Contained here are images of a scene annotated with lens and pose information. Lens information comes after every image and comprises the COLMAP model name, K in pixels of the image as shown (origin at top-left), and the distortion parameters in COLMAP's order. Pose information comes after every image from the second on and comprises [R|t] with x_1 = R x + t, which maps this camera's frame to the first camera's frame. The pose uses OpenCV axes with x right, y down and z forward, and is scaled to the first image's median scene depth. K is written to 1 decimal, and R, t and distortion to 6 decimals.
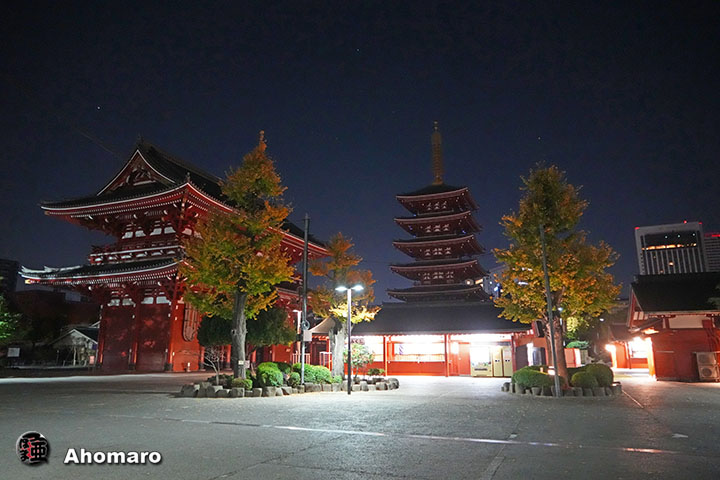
lens RADIAL K [[520.1, 0, 357.5], [0, 520.1, 230.8], [0, 0, 1]] dist [-0.020268, -0.003869]
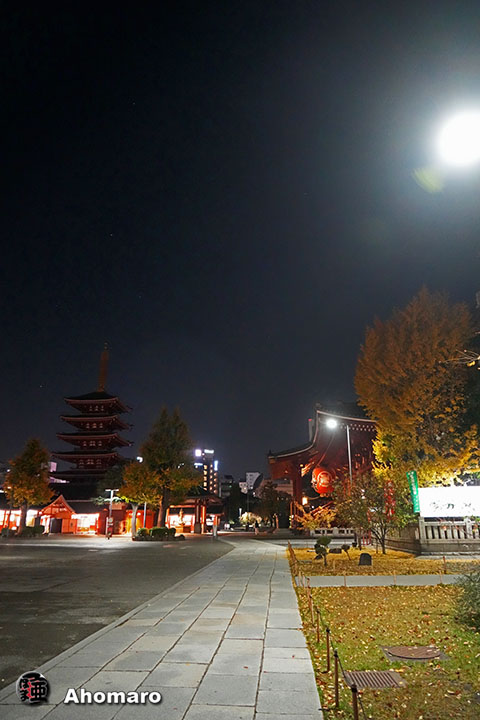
lens RADIAL K [[488.2, 0, 243.5], [0, 488.2, 362.5], [0, 0, 1]] dist [-0.044244, 0.019484]
pose [[0.947802, 0.099172, 0.303045, 0.310772], [-0.071990, 0.992418, -0.099615, -0.174144], [-0.310626, 0.072599, 0.947756, -0.765630]]
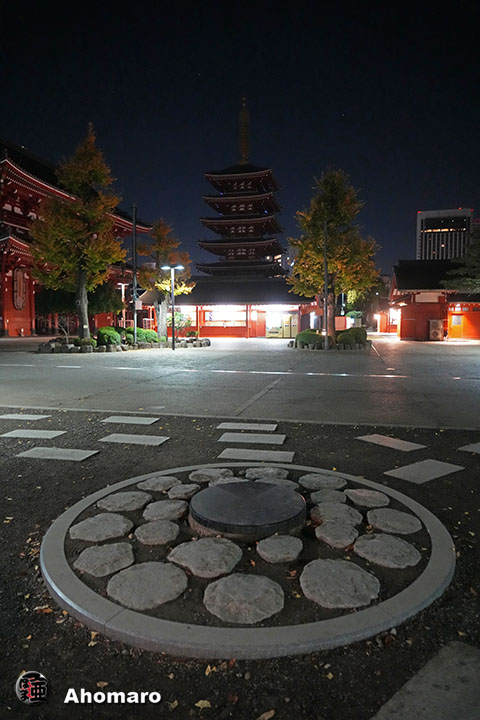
lens RADIAL K [[488.2, 0, 248.7], [0, 488.2, 352.3], [0, 0, 1]] dist [-0.044244, 0.019484]
pose [[0.985309, -0.010751, 0.170443, -0.019573], [-0.039342, 0.956885, 0.287790, -0.020013], [-0.166188, -0.290268, 0.942404, -0.095536]]
